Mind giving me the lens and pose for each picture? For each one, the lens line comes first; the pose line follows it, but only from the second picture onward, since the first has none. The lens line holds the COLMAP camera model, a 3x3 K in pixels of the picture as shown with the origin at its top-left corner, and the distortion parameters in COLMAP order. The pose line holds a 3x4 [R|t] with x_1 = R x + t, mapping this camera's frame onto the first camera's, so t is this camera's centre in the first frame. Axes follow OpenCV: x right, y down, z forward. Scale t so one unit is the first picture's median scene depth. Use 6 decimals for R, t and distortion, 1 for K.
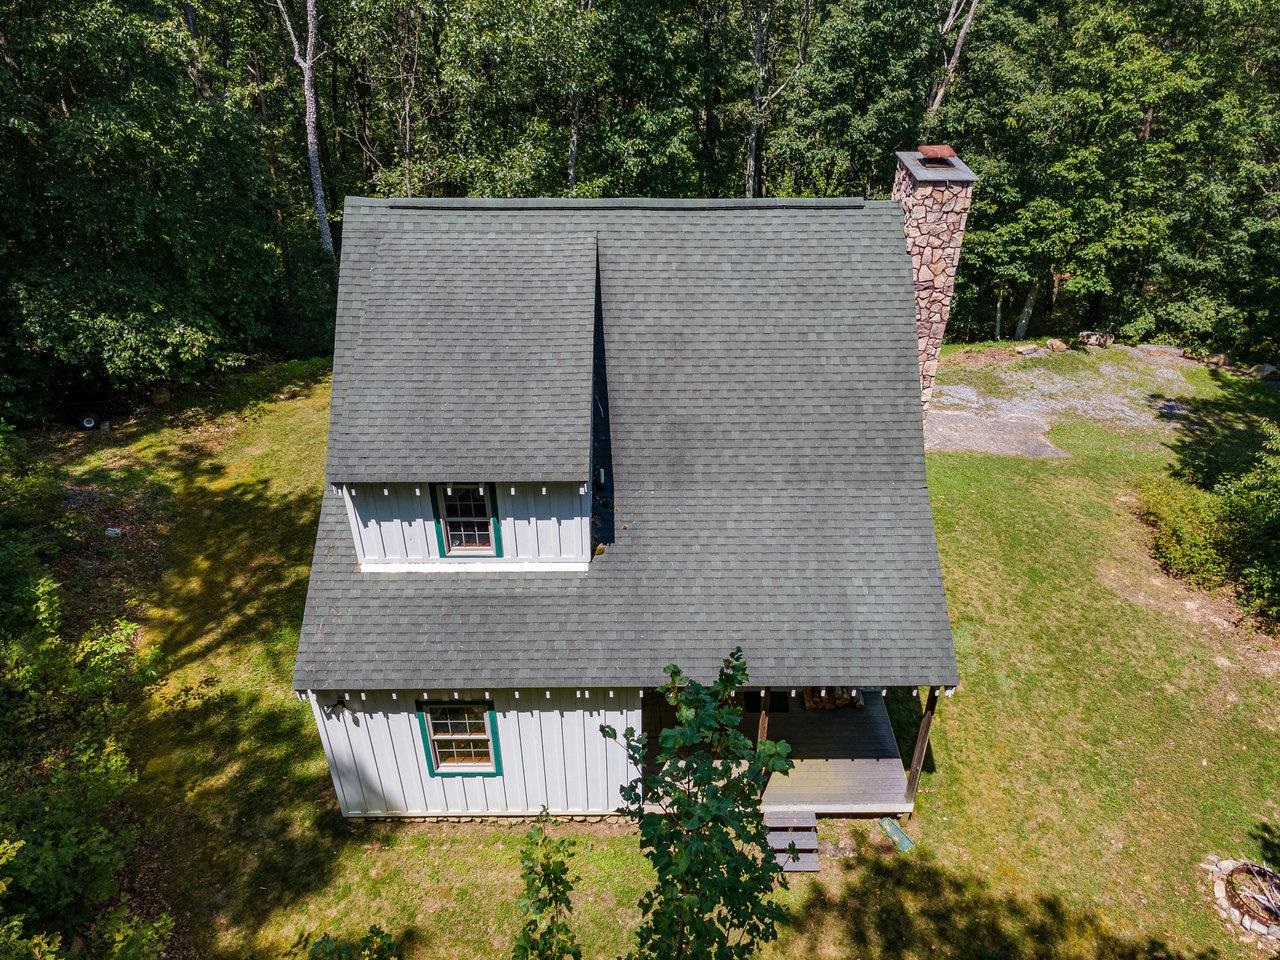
lens RADIAL K [[946.8, 0, 640.0], [0, 946.8, 480.0], [0, 0, 1]] dist [0.027200, 0.037623]
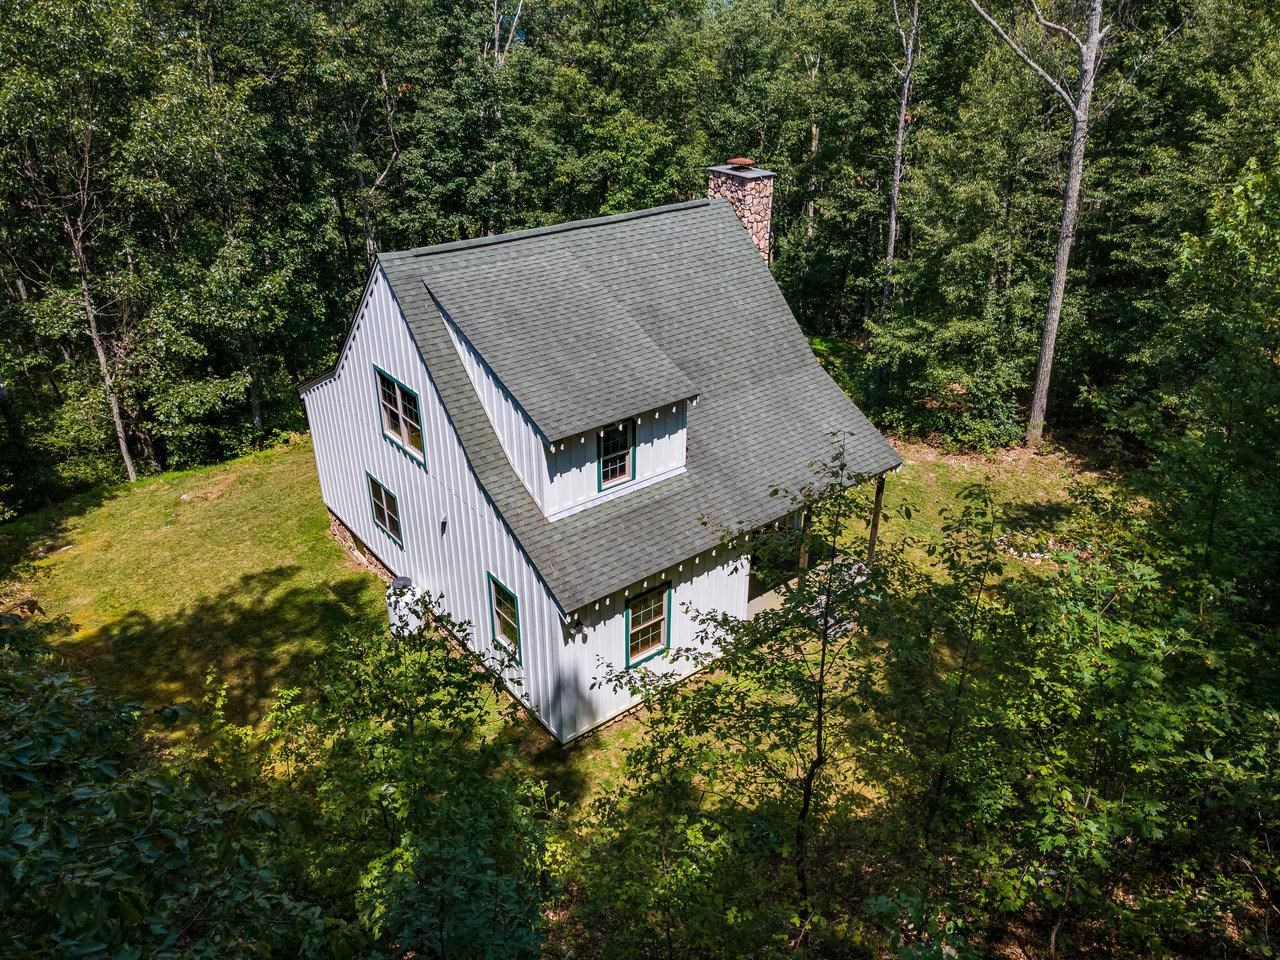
lens RADIAL K [[946.8, 0, 640.0], [0, 946.8, 480.0], [0, 0, 1]] dist [0.027200, 0.037623]
pose [[0.794689, -0.289933, 0.533300, -0.779786], [0.340670, 0.940177, 0.003490, 0.074331], [-0.502408, 0.178905, 0.845919, -0.113062]]
